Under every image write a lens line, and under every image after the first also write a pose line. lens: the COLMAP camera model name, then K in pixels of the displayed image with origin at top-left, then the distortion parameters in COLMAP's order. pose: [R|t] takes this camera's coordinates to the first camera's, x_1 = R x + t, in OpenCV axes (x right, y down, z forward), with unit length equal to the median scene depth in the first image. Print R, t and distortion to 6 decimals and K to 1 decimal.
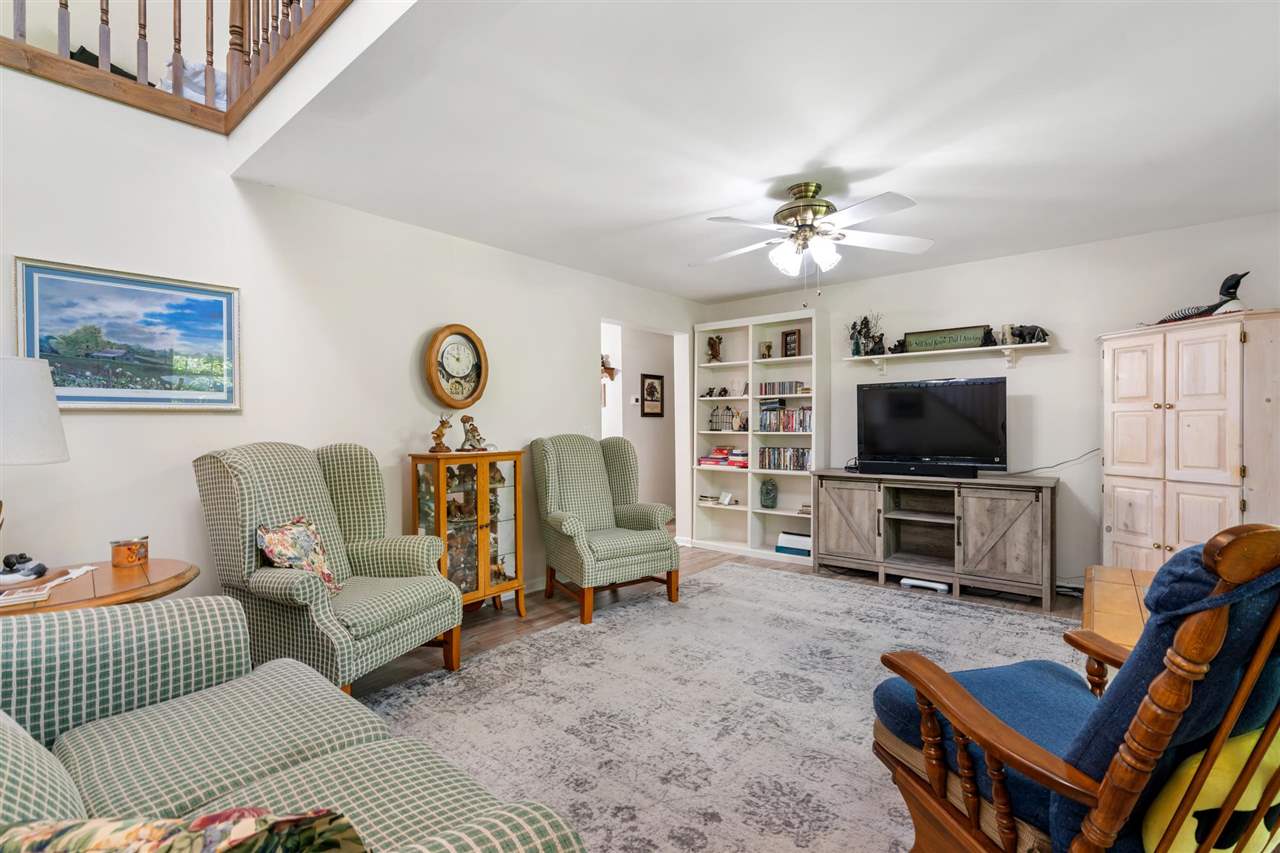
lens RADIAL K [[564.6, 0, 640.0], [0, 564.6, 426.5], [0, 0, 1]] dist [0.001173, 0.000323]
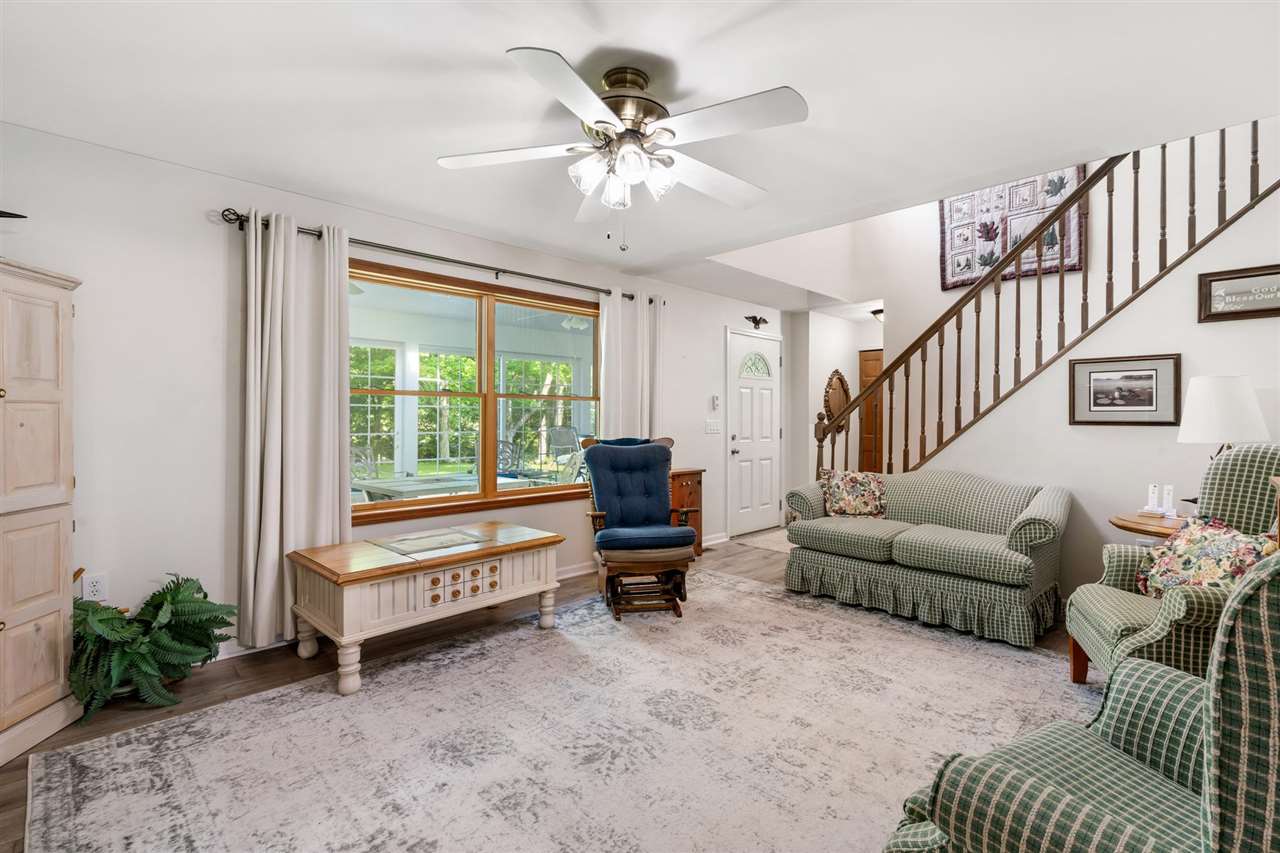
lens RADIAL K [[564.6, 0, 640.0], [0, 564.6, 426.5], [0, 0, 1]] dist [0.001173, 0.000323]
pose [[-0.995212, 0.001539, 0.097728, 0.244627], [0.002946, 0.999894, 0.014247, -0.007449], [-0.097696, 0.014466, -0.995111, 1.975748]]
